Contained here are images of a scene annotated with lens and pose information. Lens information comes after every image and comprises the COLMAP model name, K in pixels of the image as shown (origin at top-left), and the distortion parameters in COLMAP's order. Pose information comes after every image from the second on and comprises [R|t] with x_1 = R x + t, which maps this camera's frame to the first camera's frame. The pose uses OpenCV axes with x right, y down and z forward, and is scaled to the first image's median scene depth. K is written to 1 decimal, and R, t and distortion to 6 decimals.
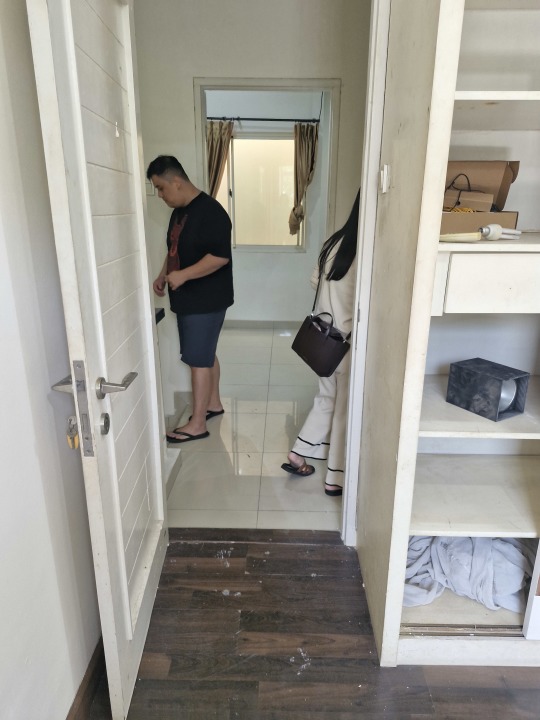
lens RADIAL K [[499.9, 0, 274.0], [0, 499.9, 363.9], [0, 0, 1]] dist [0.053497, -0.003325]
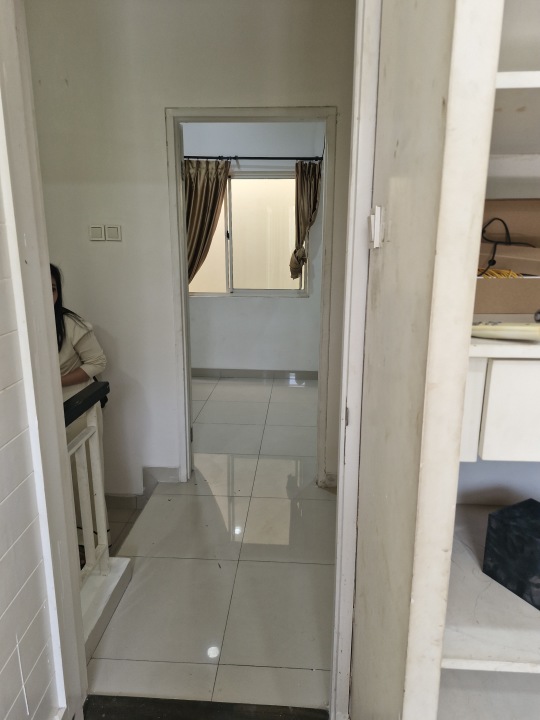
lens RADIAL K [[496.5, 0, 270.0], [0, 496.5, 360.0], [0, 0, 1]] dist [0.089817, -0.094593]
pose [[0.999219, 0.004448, -0.039256, 0.031943], [-0.007396, 0.997136, -0.075267, -0.043387], [0.038808, 0.075498, 0.996390, 0.108083]]
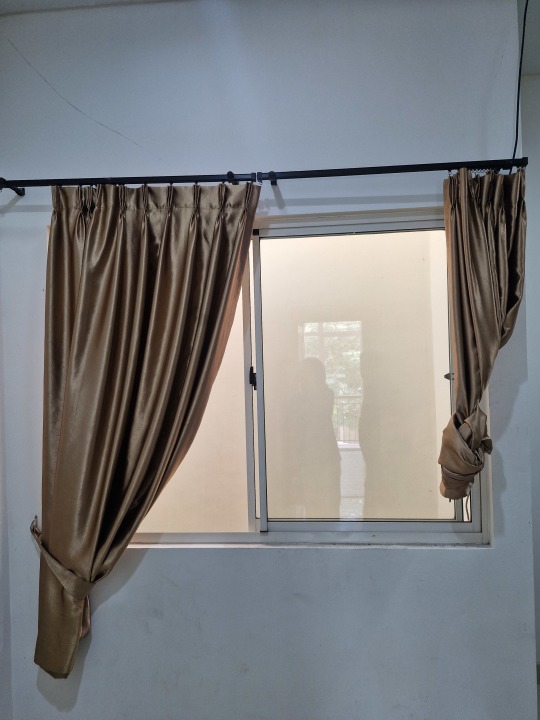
lens RADIAL K [[499.9, 0, 274.0], [0, 499.9, 363.9], [0, 0, 1]] dist [0.053497, -0.003325]
pose [[0.998661, -0.035495, -0.037642, -0.064117], [0.022110, 0.950560, -0.309754, -0.265681], [0.046776, 0.308506, 0.950071, 0.736351]]
